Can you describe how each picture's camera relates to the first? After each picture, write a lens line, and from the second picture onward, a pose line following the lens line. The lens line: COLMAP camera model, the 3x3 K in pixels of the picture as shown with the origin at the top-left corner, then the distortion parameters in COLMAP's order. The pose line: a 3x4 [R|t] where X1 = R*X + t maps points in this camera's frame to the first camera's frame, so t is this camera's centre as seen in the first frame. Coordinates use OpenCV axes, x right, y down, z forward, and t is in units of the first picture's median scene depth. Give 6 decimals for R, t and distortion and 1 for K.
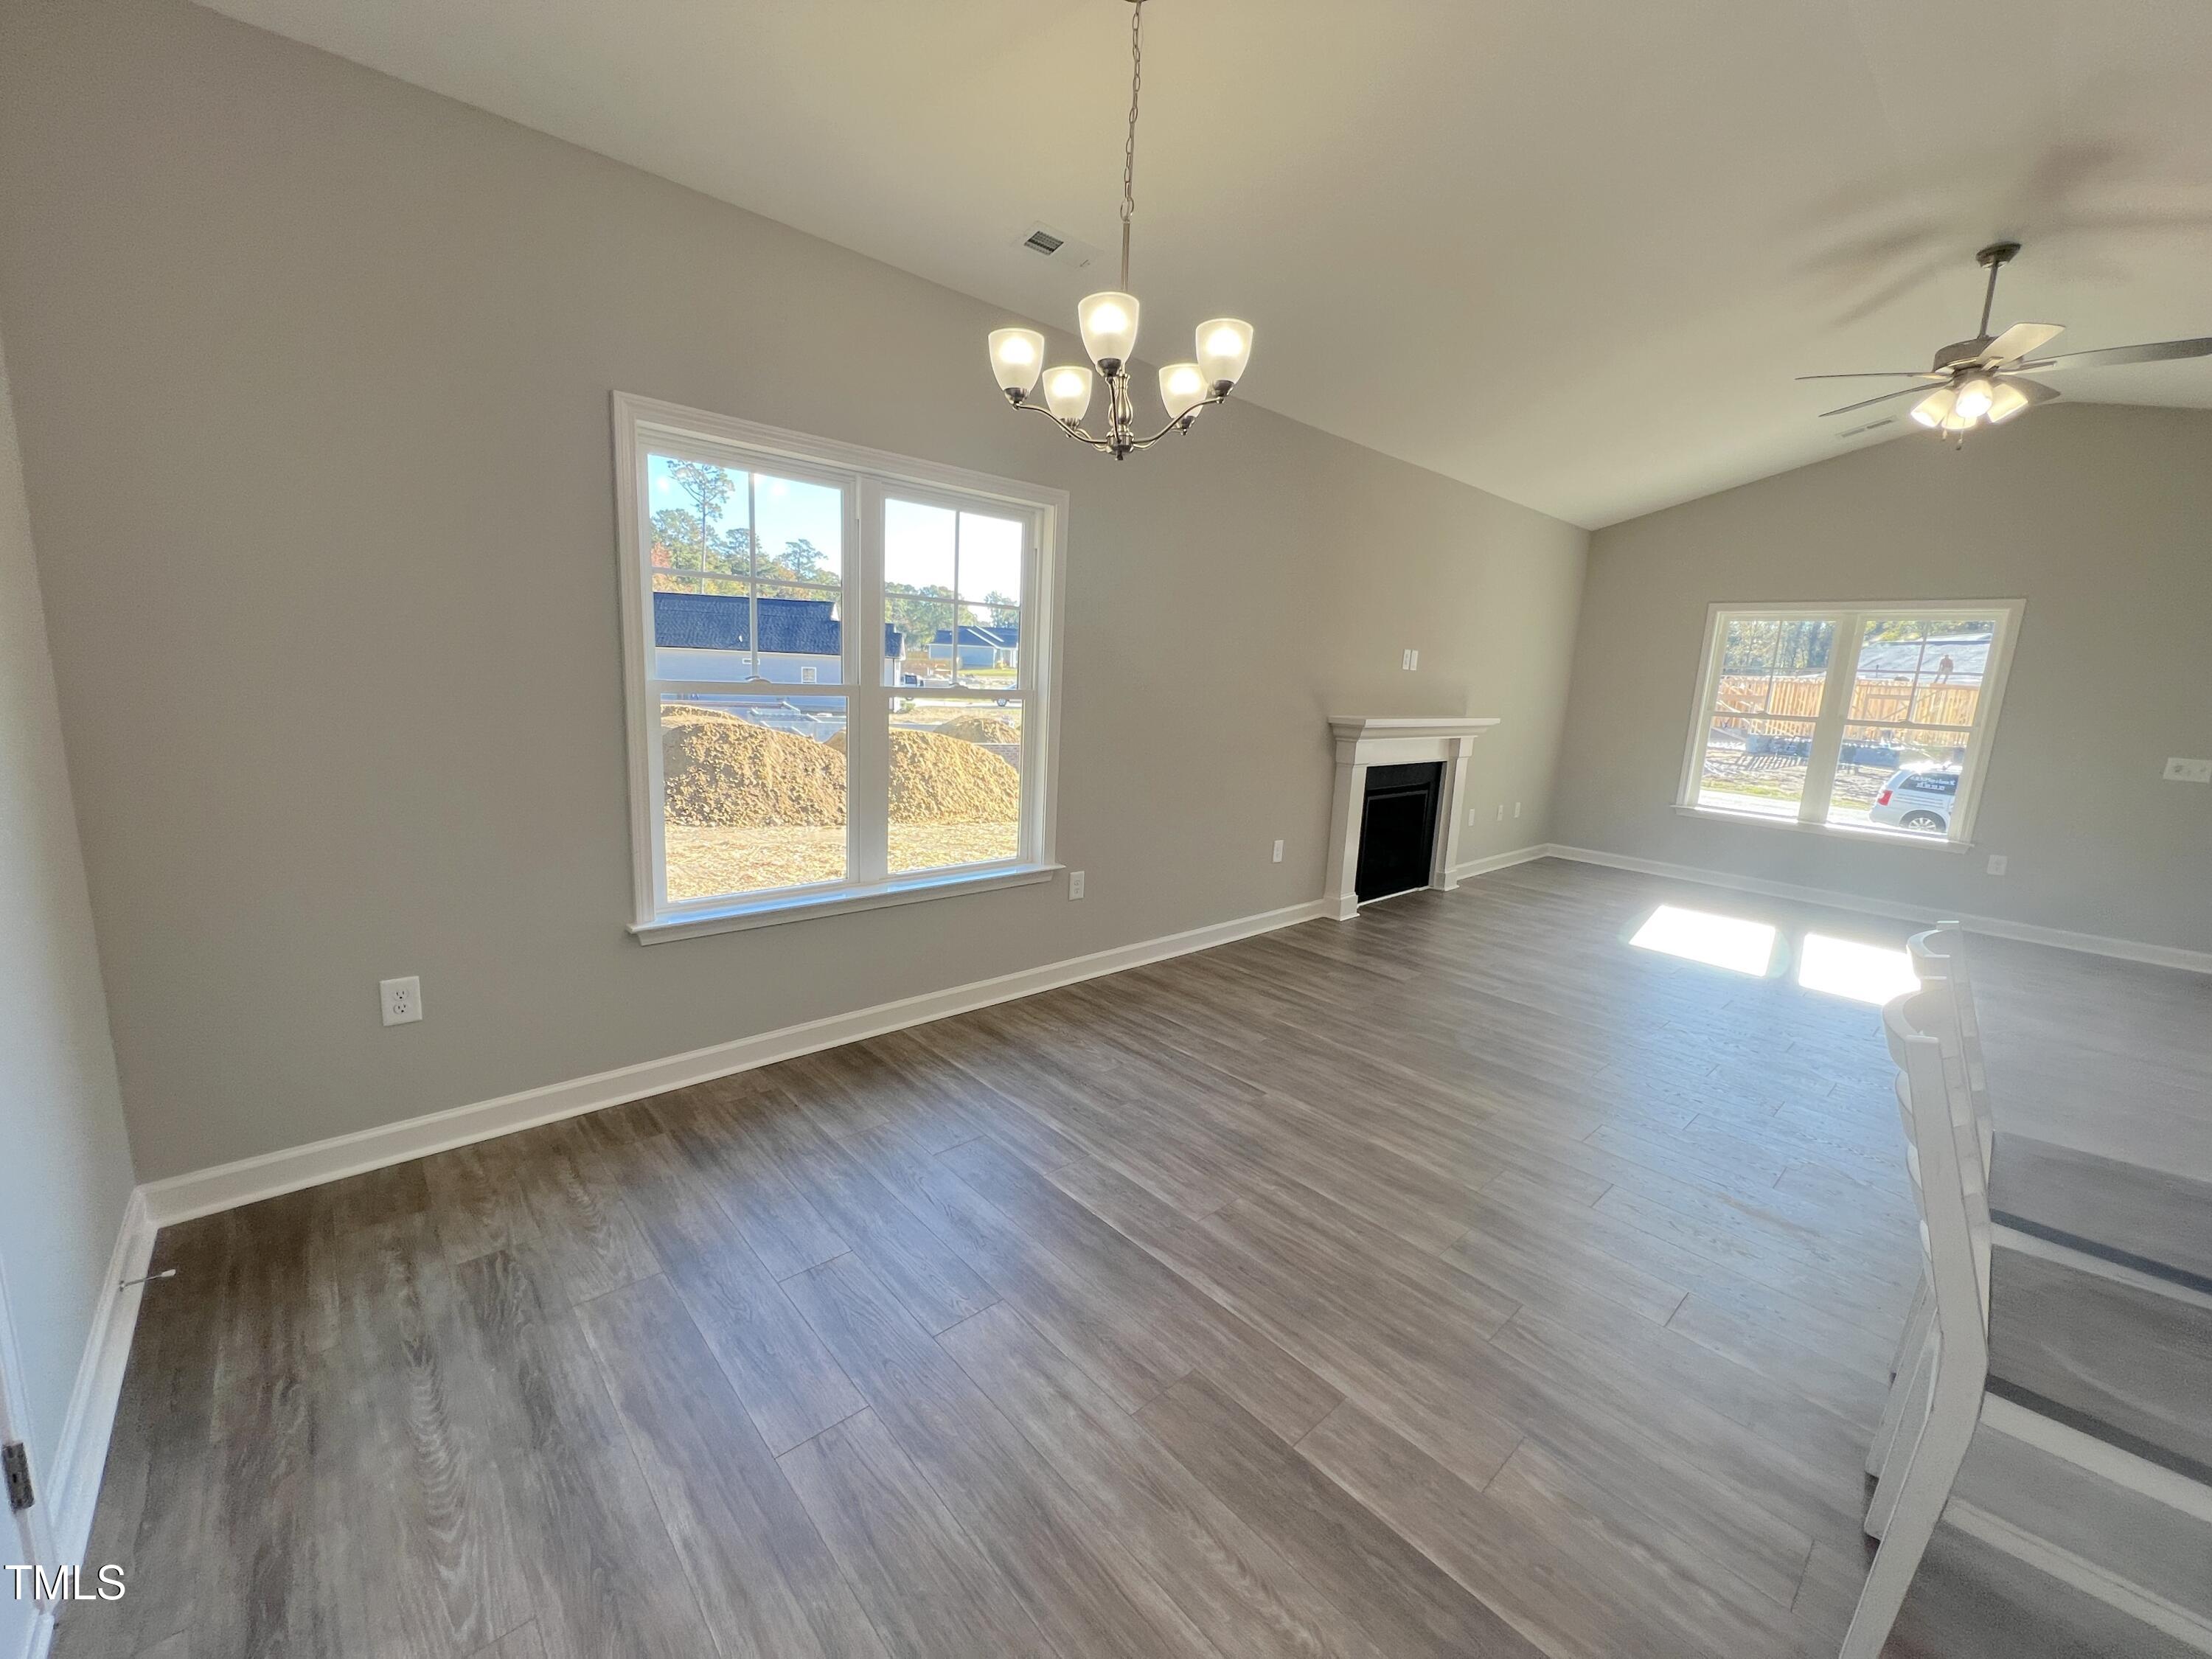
lens RADIAL K [[893.1, 0, 1106.0], [0, 893.1, 829.5], [0, 0, 1]] dist [-0.001507, -0.000135]
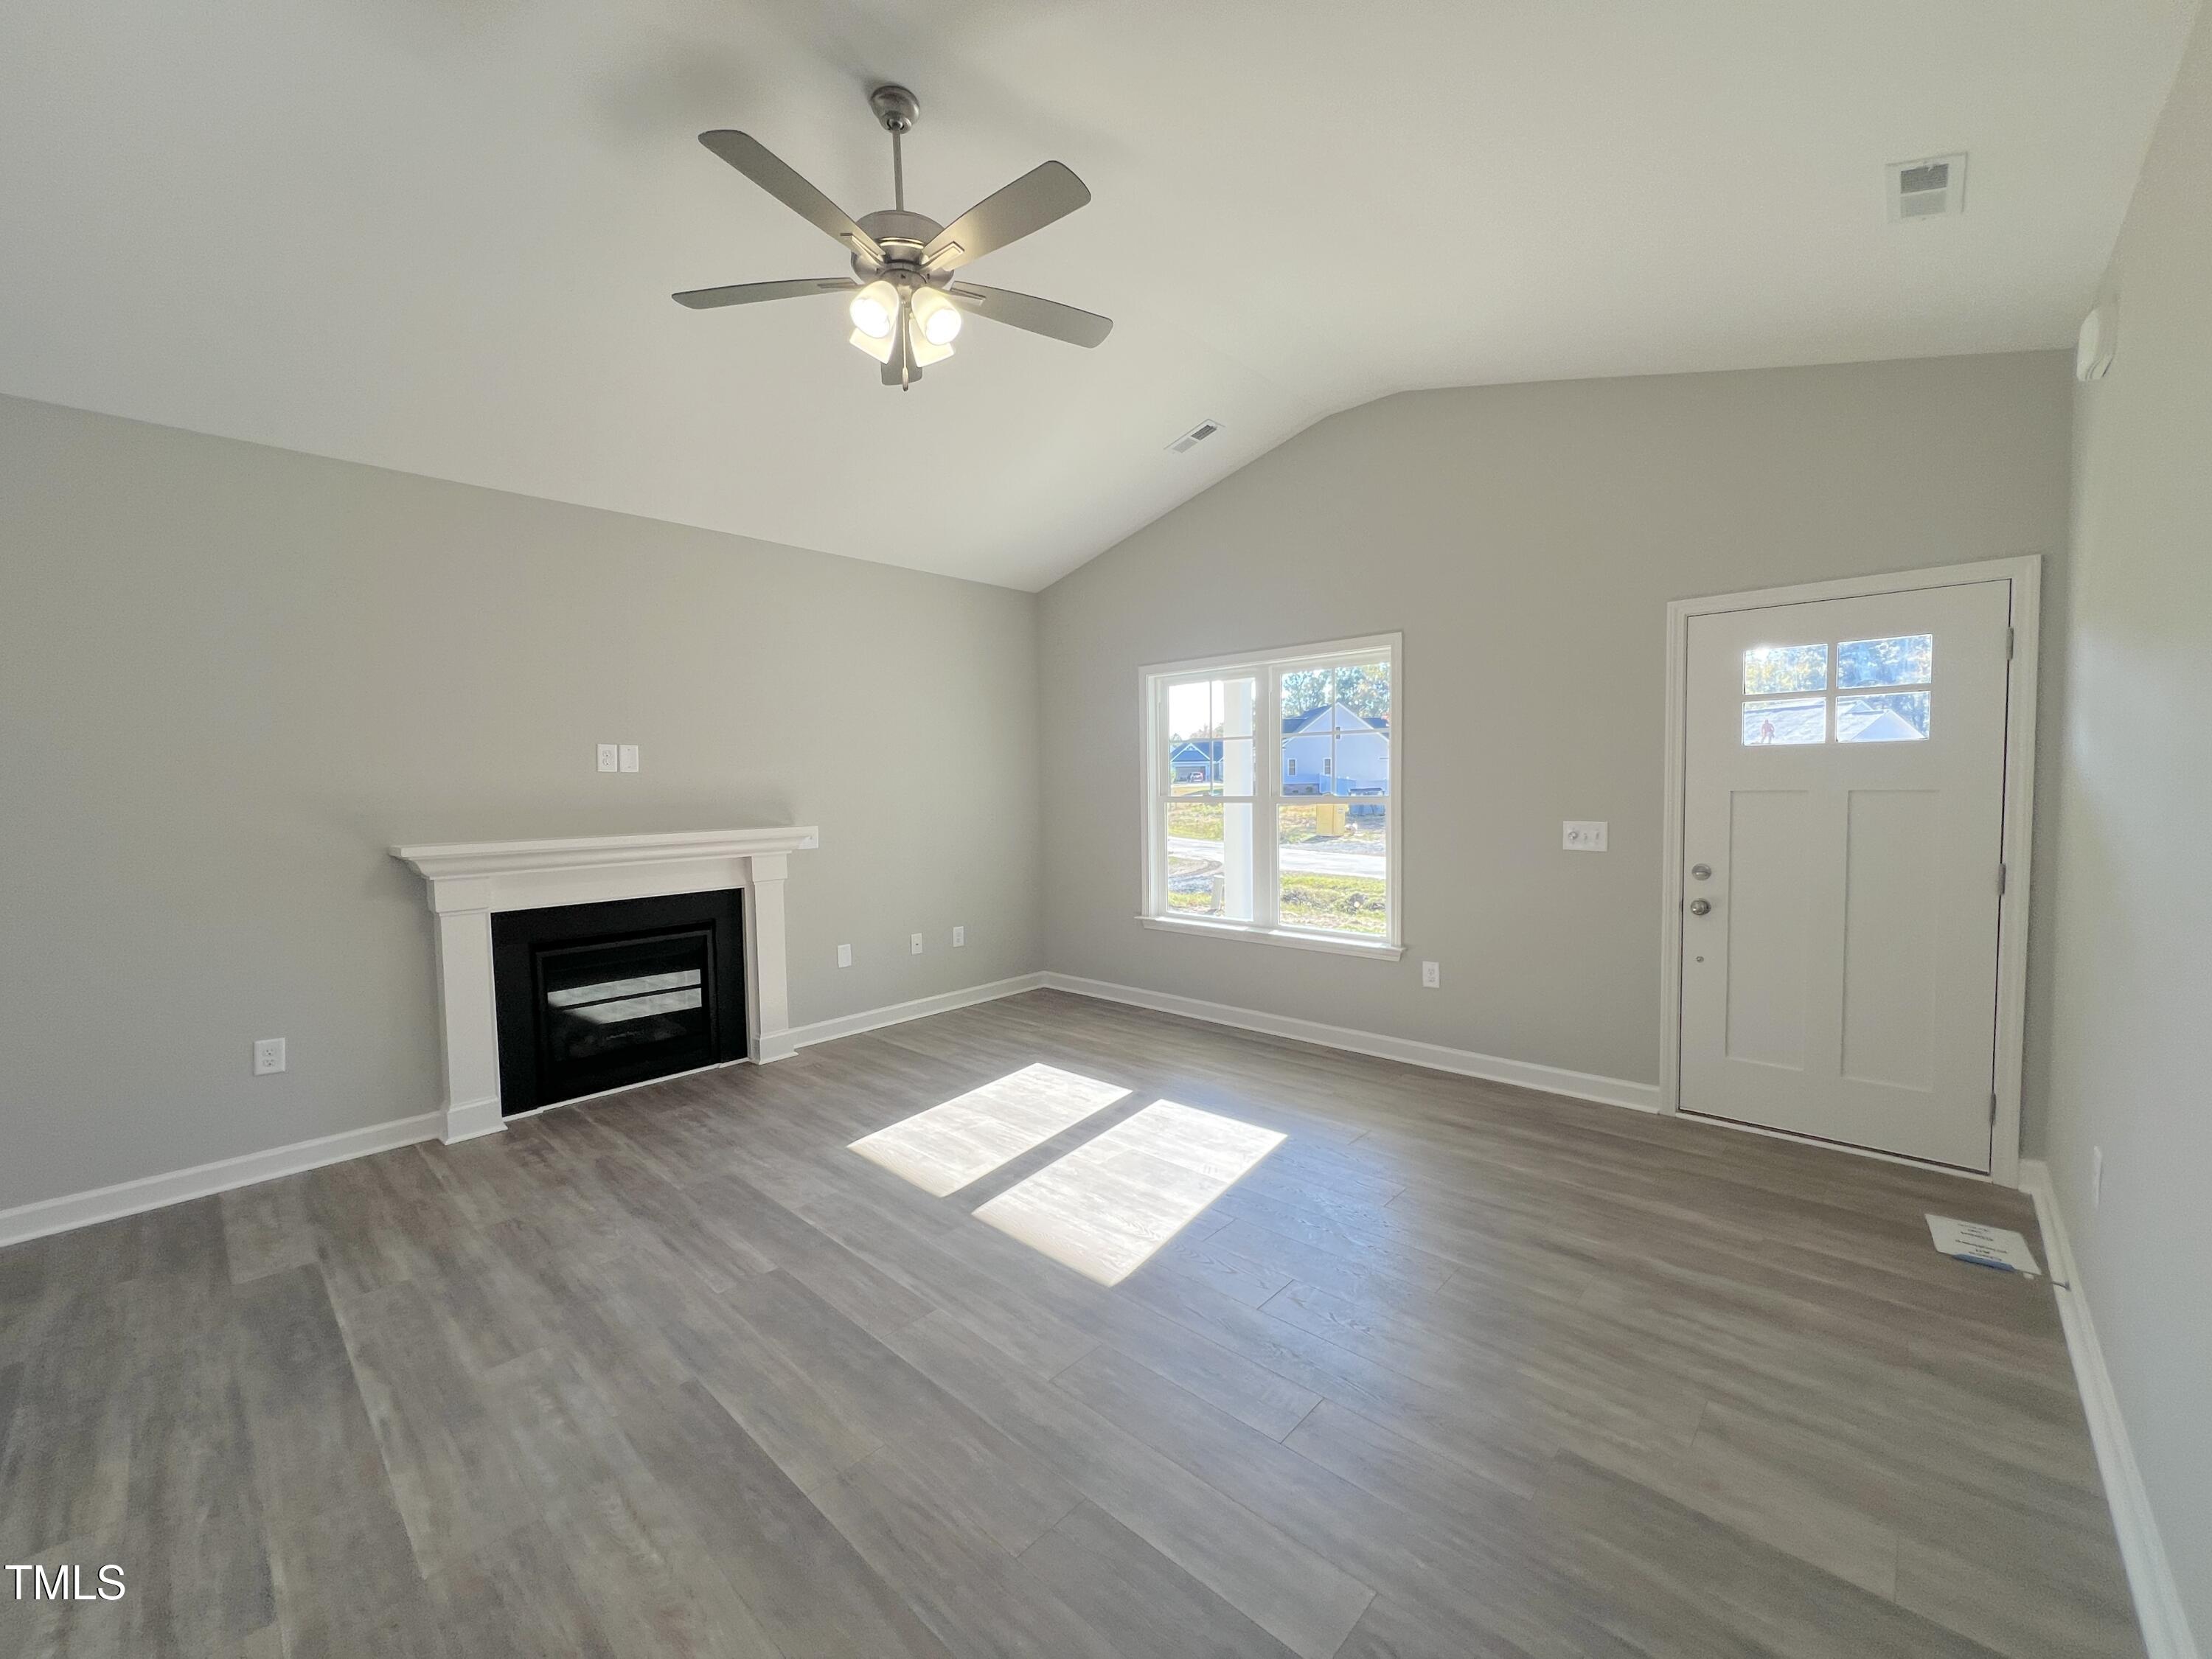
lens RADIAL K [[876.5, 0, 1106.0], [0, 876.5, 829.5], [0, 0, 1]] dist [-0.025141, -0.000060]
pose [[0.994676, -0.070154, 0.075481, 0.680362], [0.078872, 0.989695, -0.119513, -0.015124], [-0.066319, 0.124830, 0.989959, 0.273649]]
